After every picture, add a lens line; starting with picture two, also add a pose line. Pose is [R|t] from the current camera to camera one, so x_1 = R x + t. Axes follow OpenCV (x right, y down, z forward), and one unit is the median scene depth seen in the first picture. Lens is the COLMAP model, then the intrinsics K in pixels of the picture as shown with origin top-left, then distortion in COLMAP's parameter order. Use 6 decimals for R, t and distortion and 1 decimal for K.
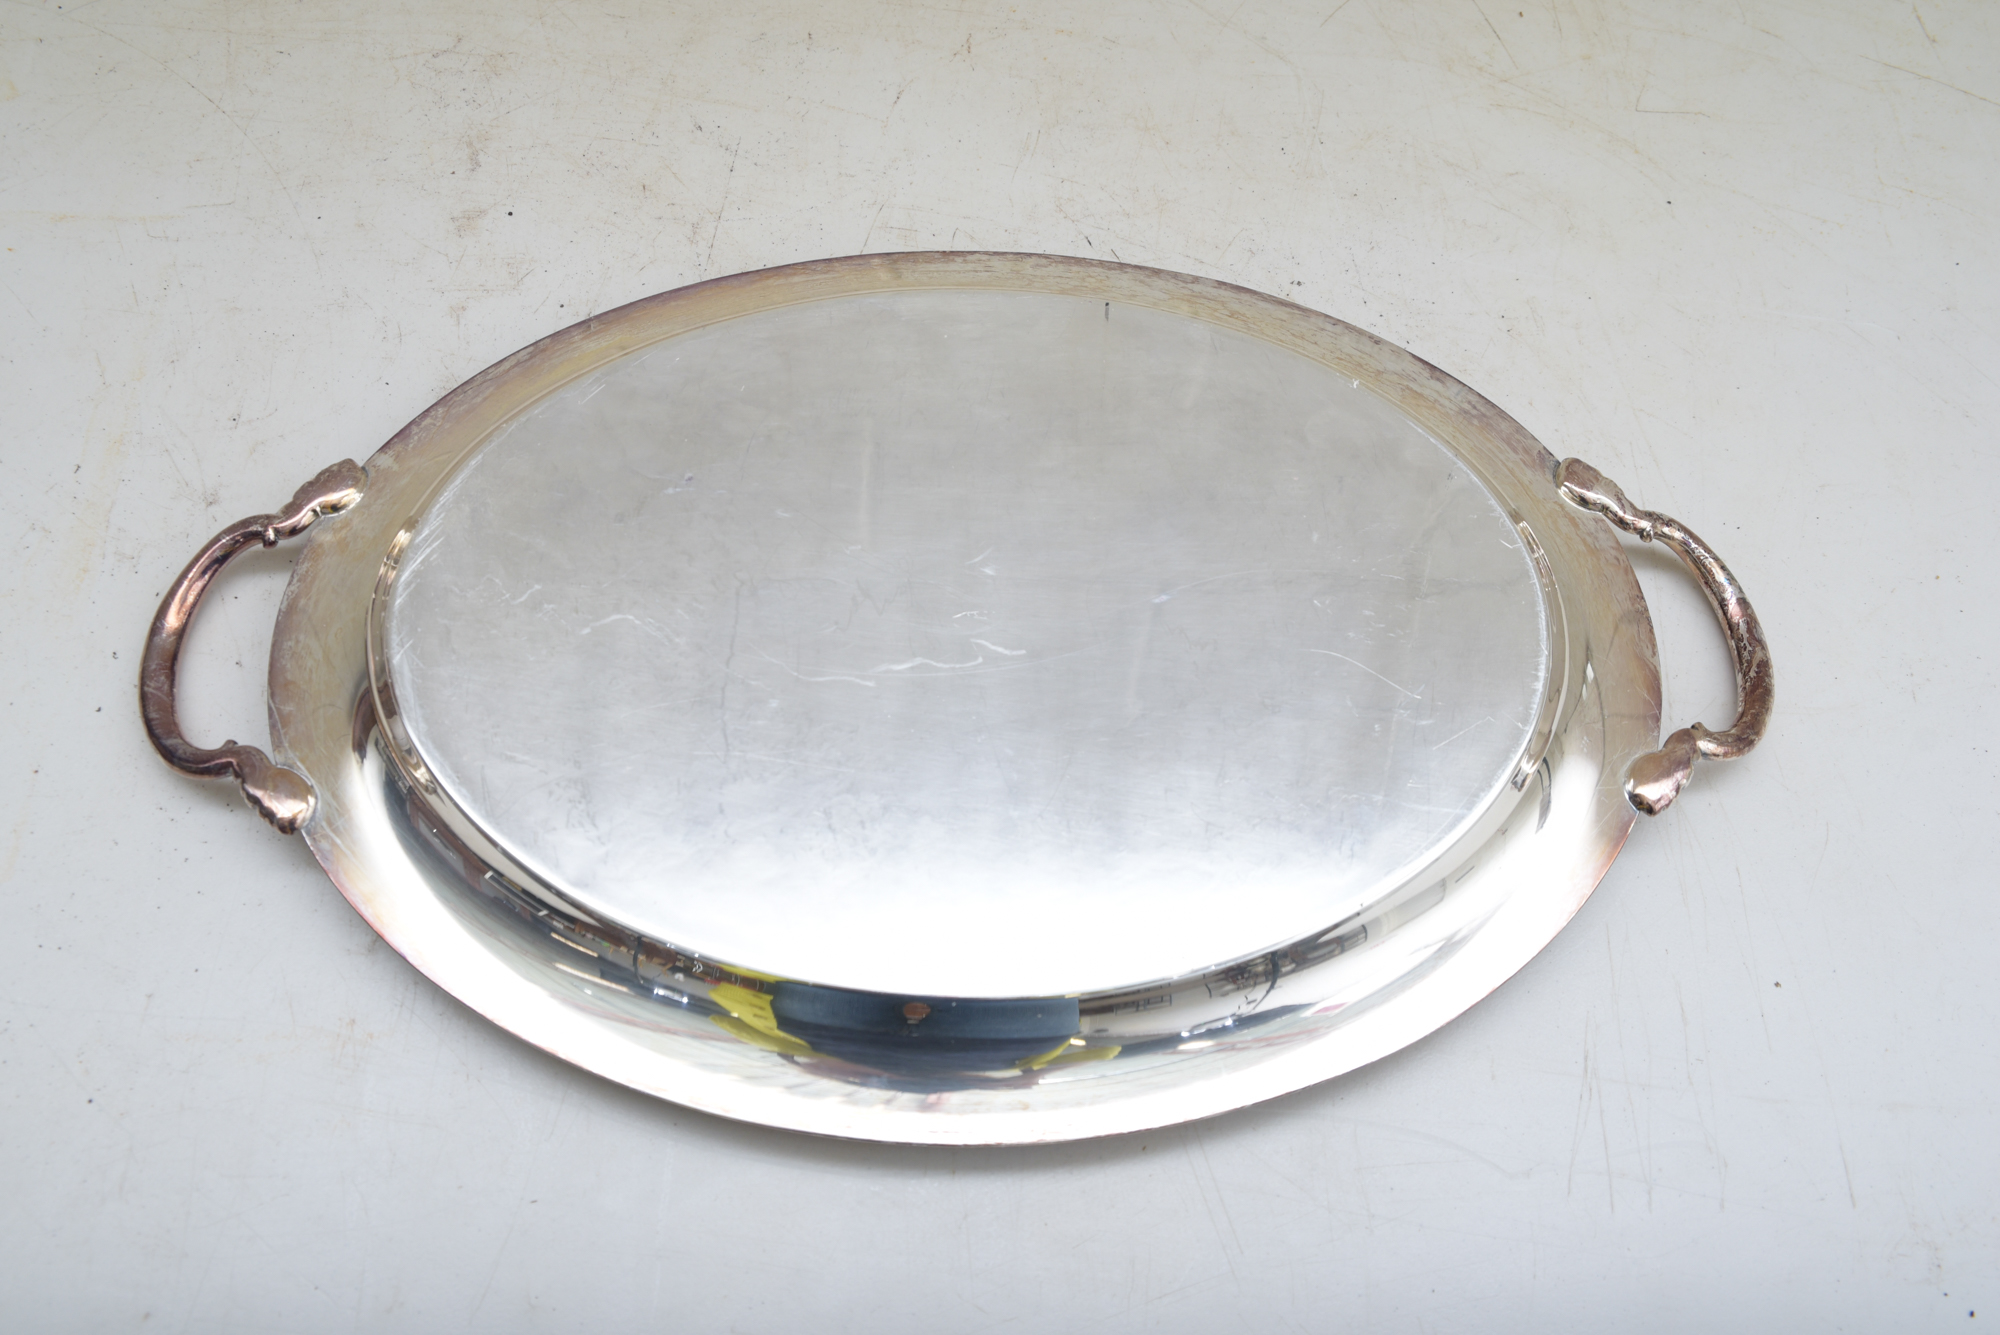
lens RADIAL K [[1683.4, 0, 1000.0], [0, 1683.4, 667.5], [0, 0, 1]] dist [-0.082962, 0.087423]
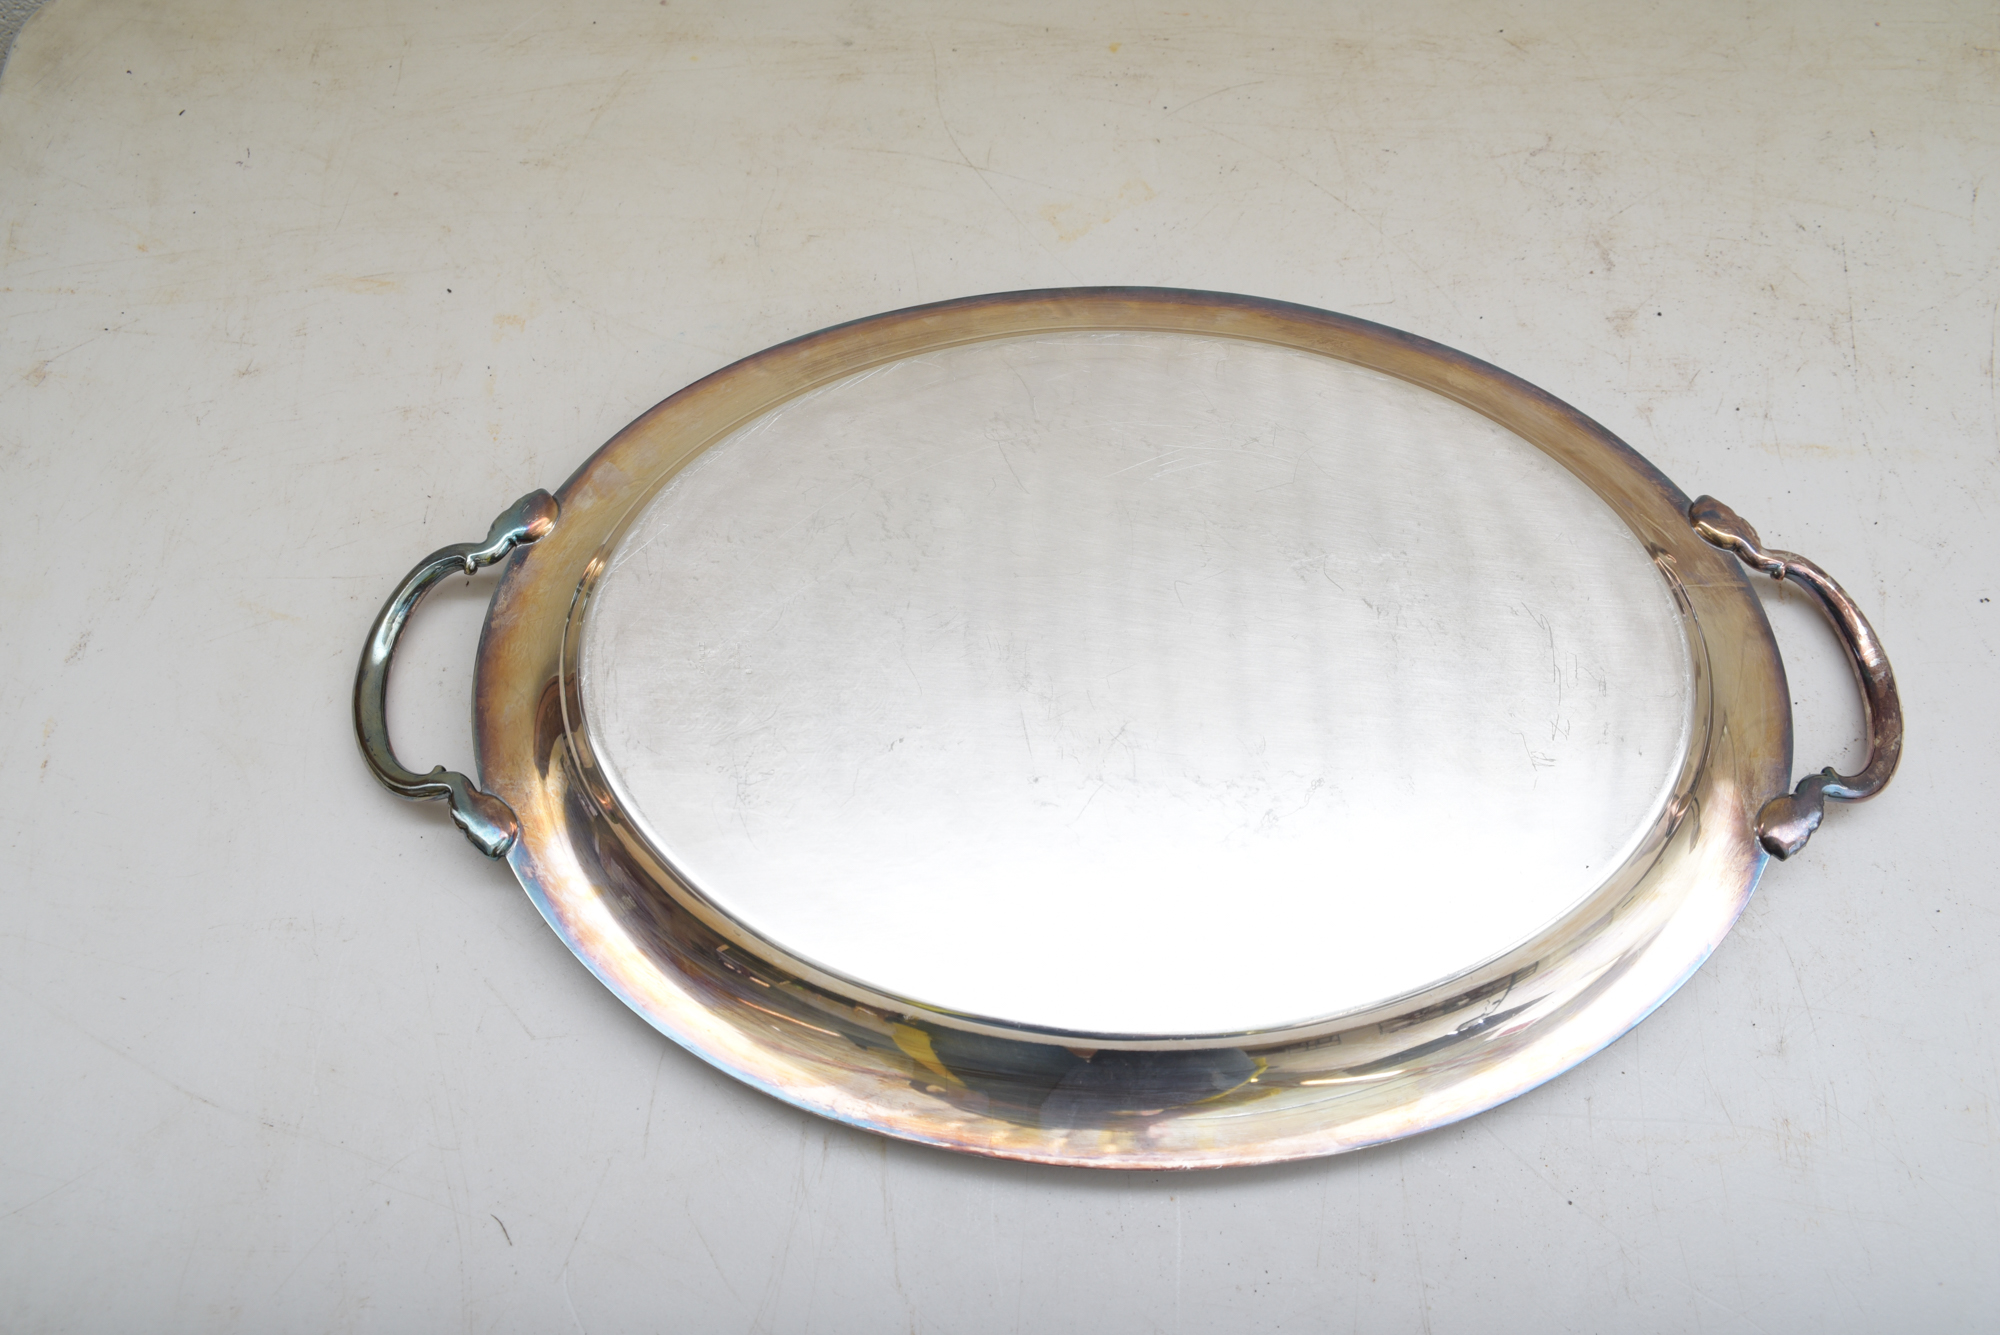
lens RADIAL K [[1663.6, 0, 855.0], [0, 1663.6, 652.8], [0, 0, 1]] dist [0.045719, -0.003715]
pose [[0.999764, 0.013149, -0.017314, -0.188215], [-0.013473, 0.999734, -0.018739, -0.009196], [0.017063, 0.018968, 0.999674, -0.010314]]
